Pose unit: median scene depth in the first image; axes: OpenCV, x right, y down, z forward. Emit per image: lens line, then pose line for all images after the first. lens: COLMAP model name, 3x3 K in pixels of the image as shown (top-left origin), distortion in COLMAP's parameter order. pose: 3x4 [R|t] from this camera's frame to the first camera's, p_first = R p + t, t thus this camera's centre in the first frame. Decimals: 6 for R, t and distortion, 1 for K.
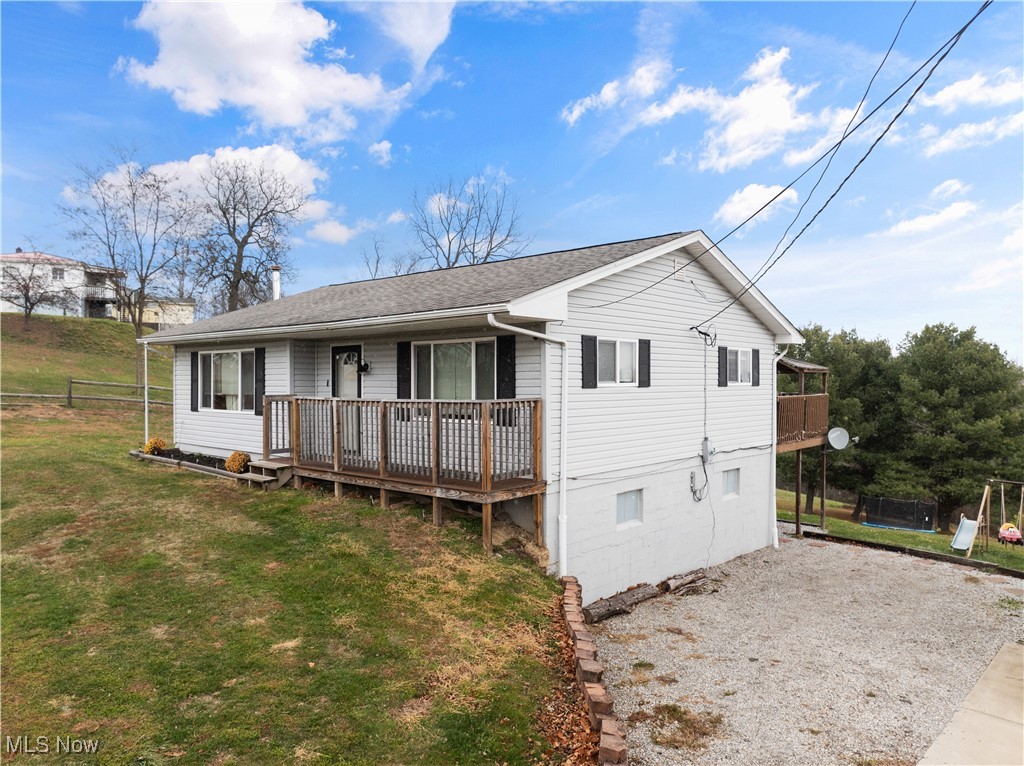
lens RADIAL K [[723.7, 0, 512.0], [0, 723.7, 383.0], [0, 0, 1]] dist [-0.039809, -0.003753]
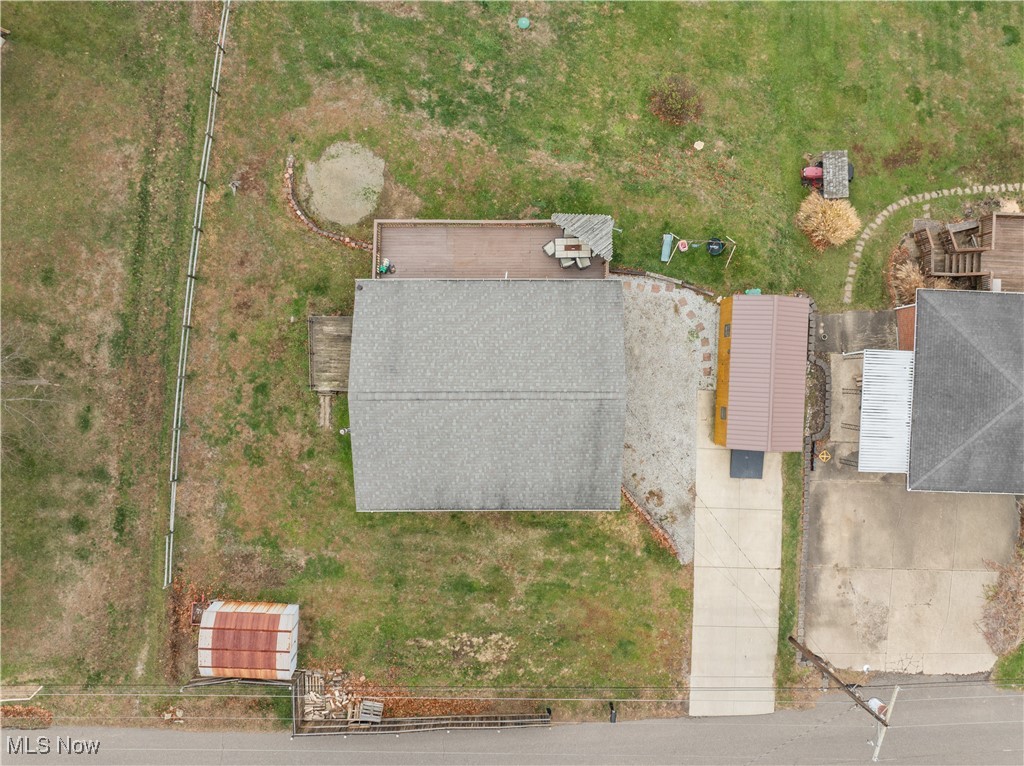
lens RADIAL K [[742.4, 0, 505.6], [0, 742.4, 388.7], [0, 0, 1]] dist [-0.020927, 0.000895]
pose [[0.745080, -0.666843, -0.013282, 0.015166], [0.010401, -0.008294, 0.999912, -2.767969], [-0.666894, -0.745152, 0.000756, 1.331781]]
